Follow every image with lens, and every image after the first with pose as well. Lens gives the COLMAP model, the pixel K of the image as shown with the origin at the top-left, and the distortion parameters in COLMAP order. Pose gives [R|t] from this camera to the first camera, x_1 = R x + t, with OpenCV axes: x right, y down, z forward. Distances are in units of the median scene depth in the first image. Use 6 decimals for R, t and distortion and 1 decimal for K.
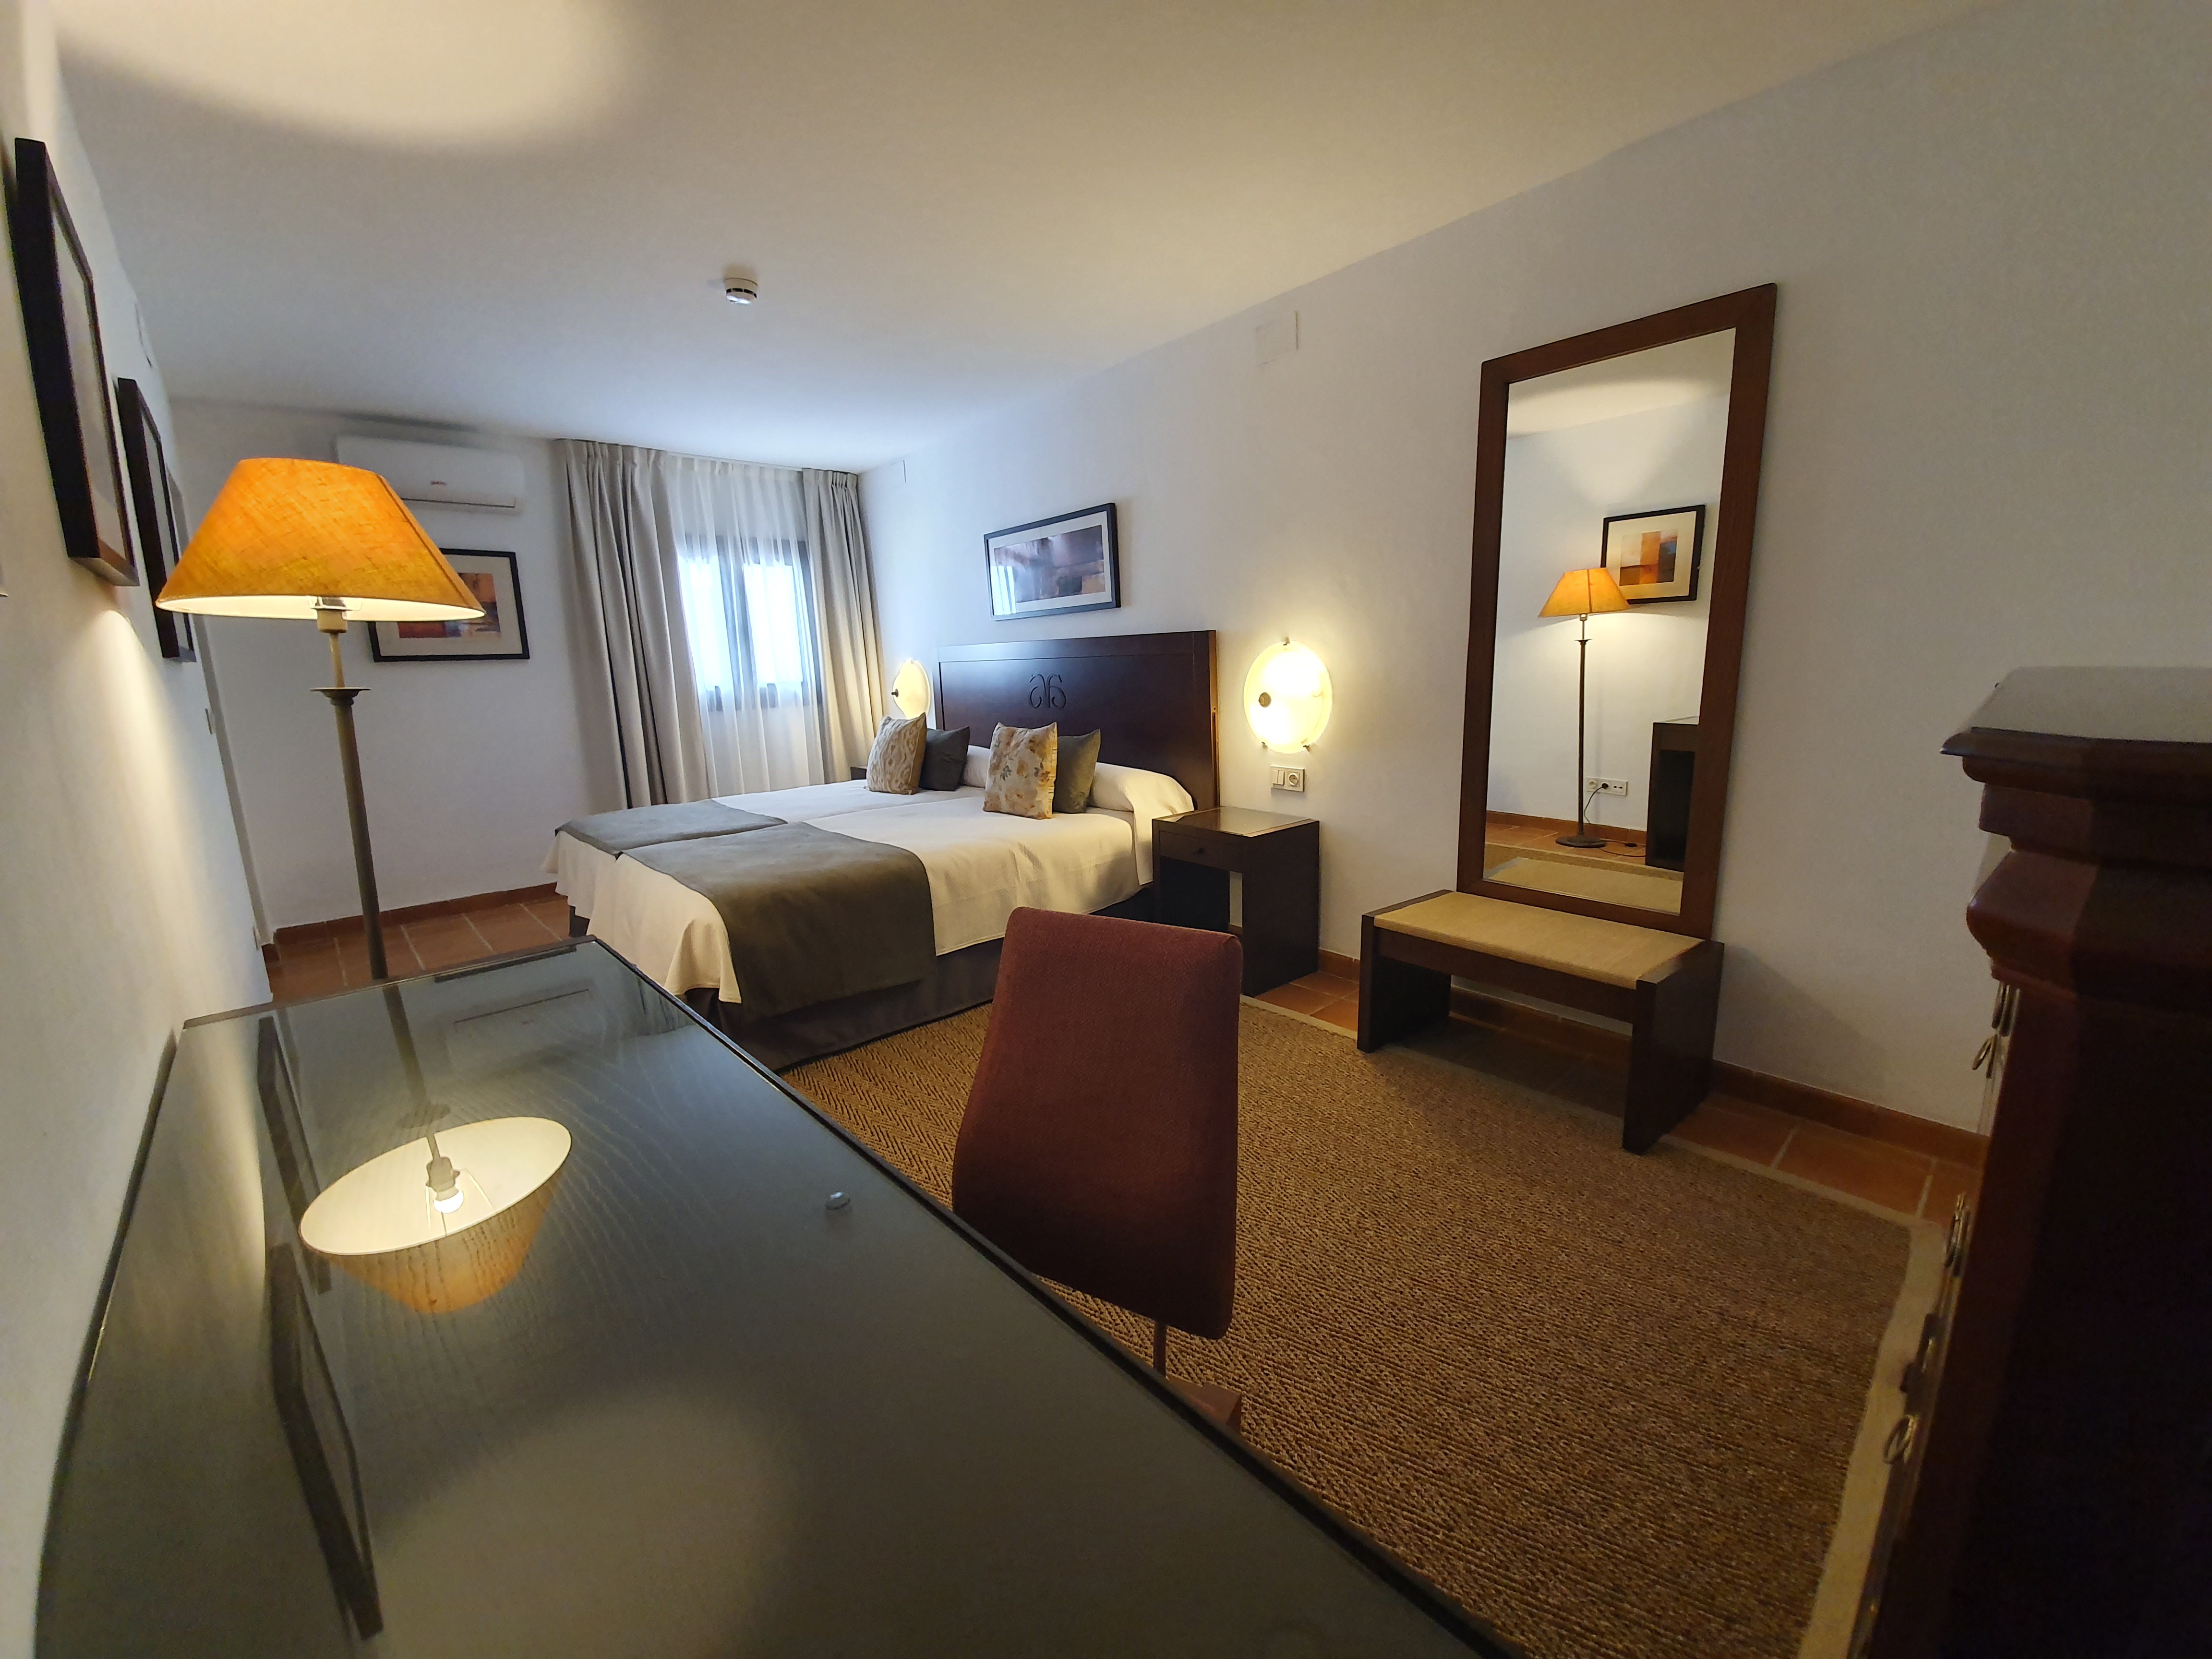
lens RADIAL K [[875.0, 0, 1106.0], [0, 875.0, 829.5], [0, 0, 1]] dist [0.008078, -0.013327]
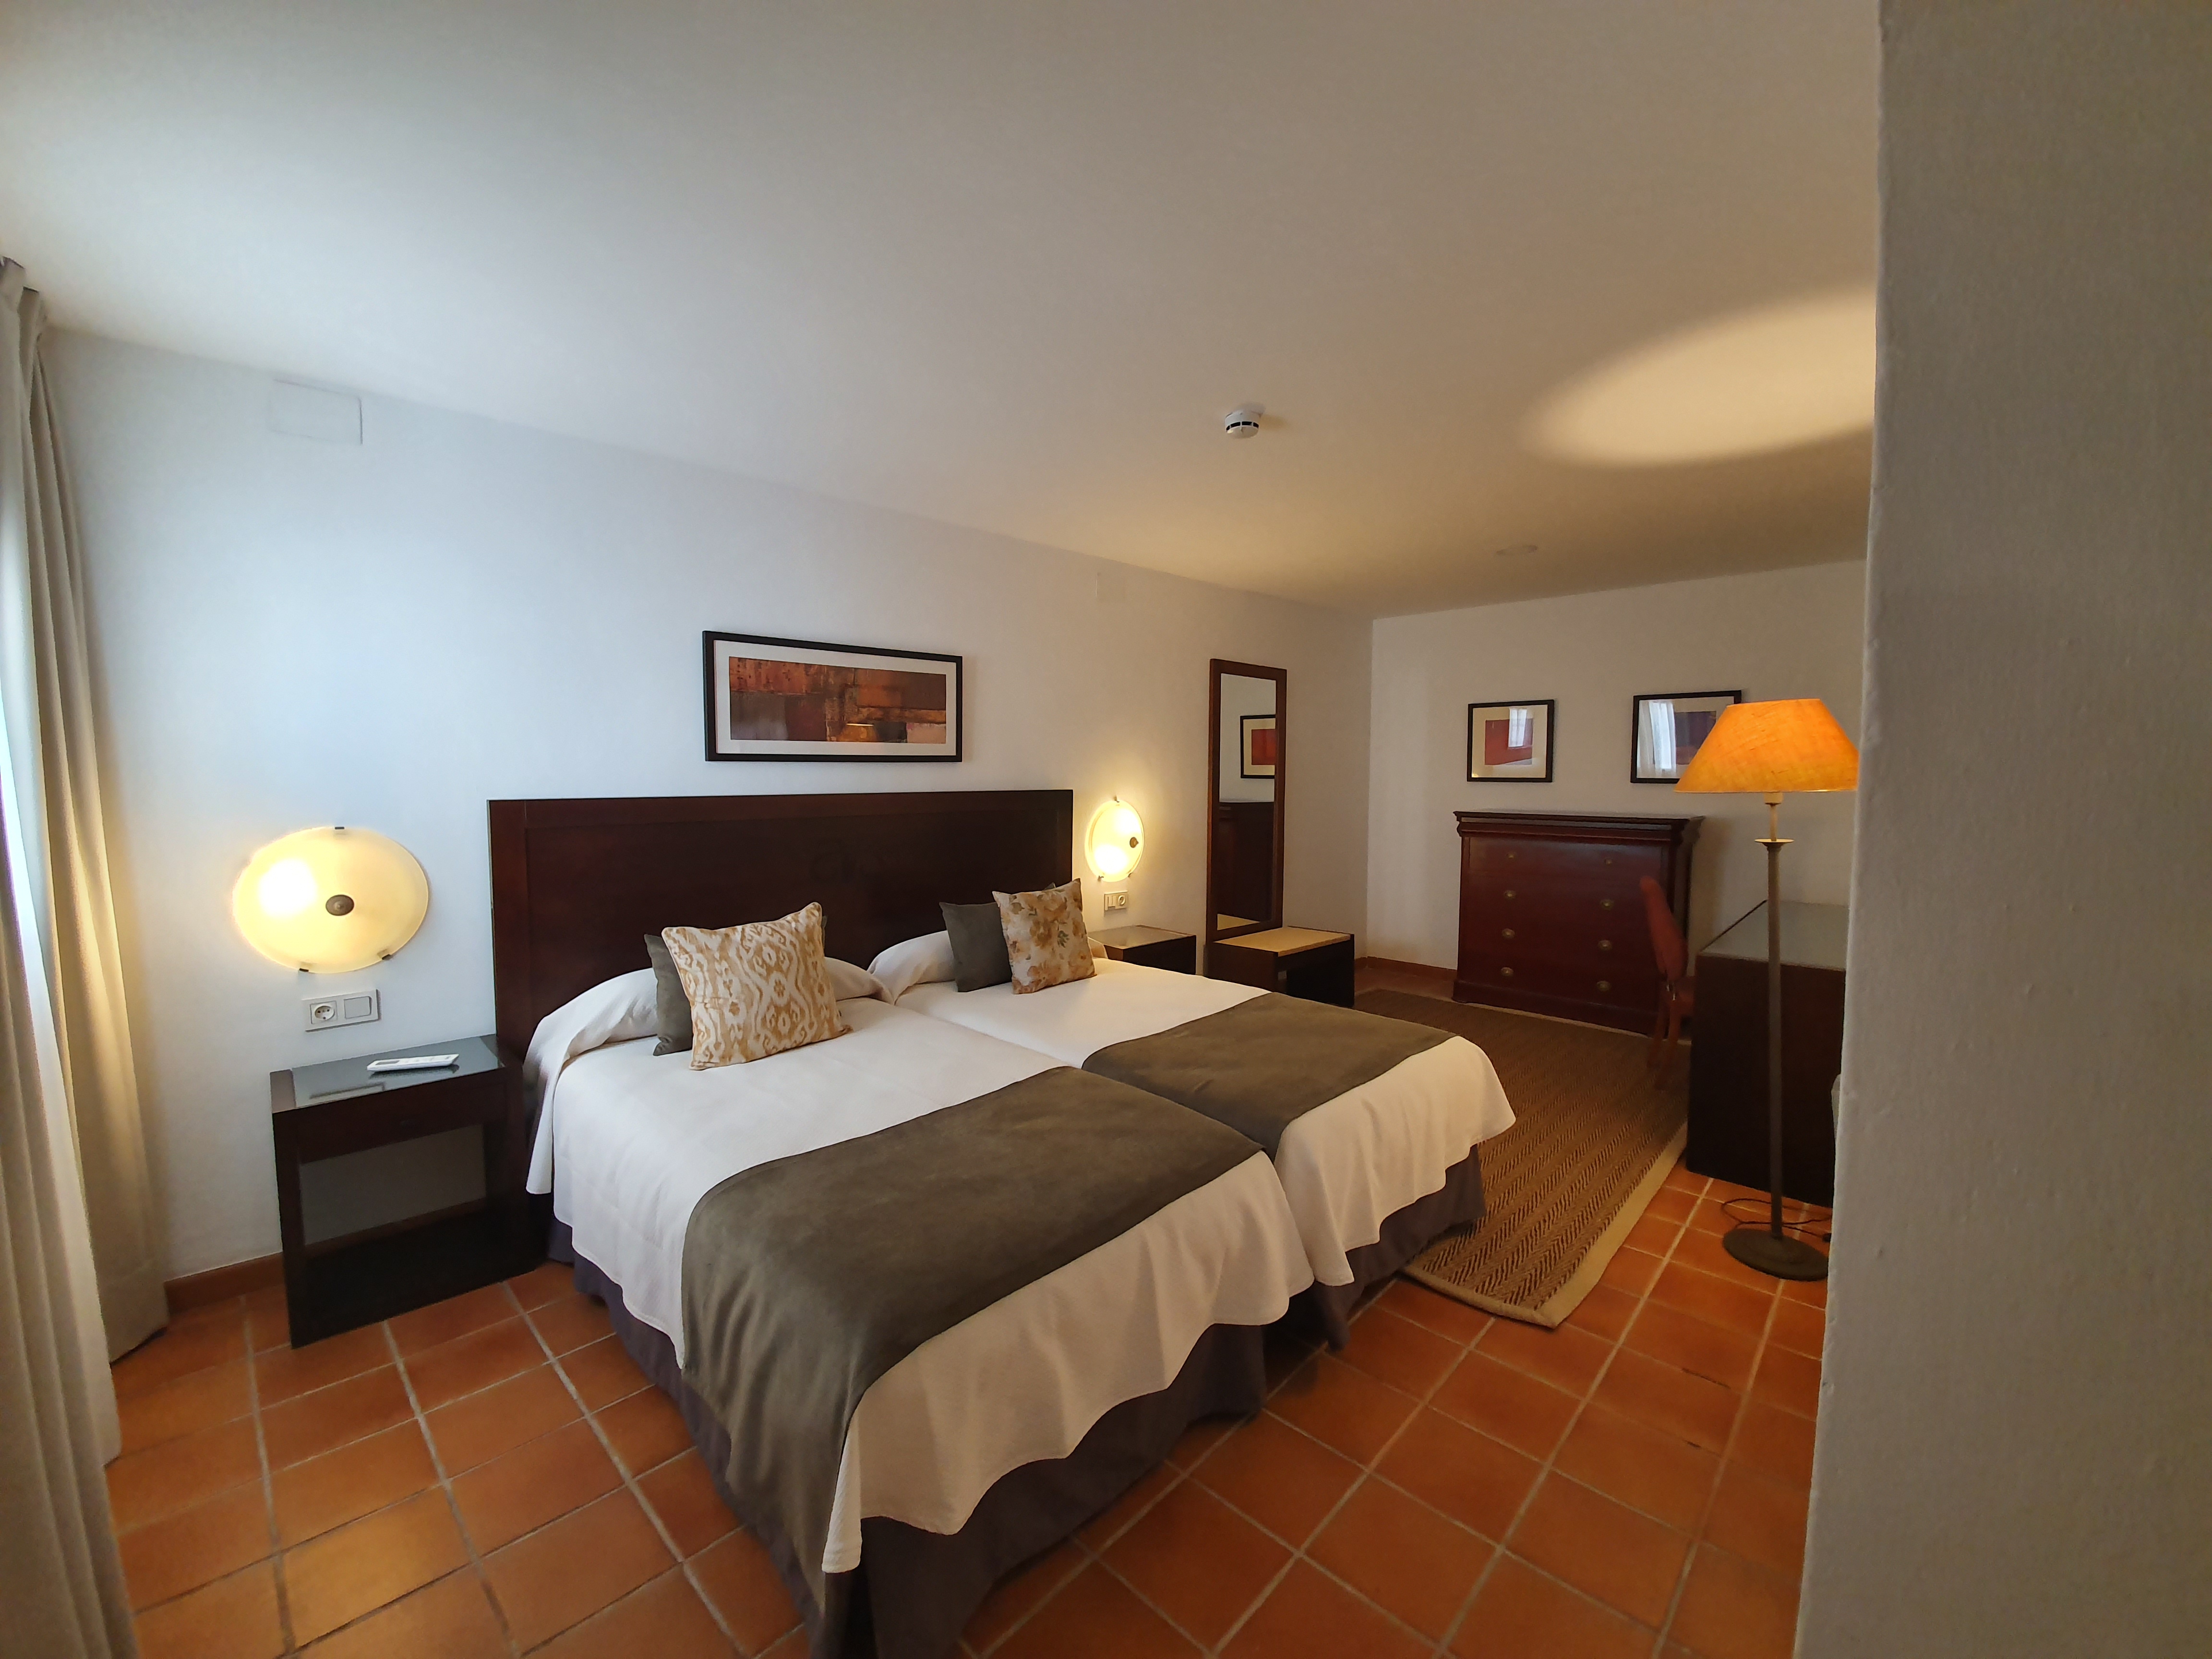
lens RADIAL K [[875.0, 0, 1106.0], [0, 875.0, 829.5], [0, 0, 1]] dist [0.008078, -0.013327]
pose [[-0.066905, -0.036692, 0.997084, -0.976087], [0.191445, 0.980283, 0.048920, -0.202495], [-0.979220, 0.194160, -0.058562, 0.936150]]
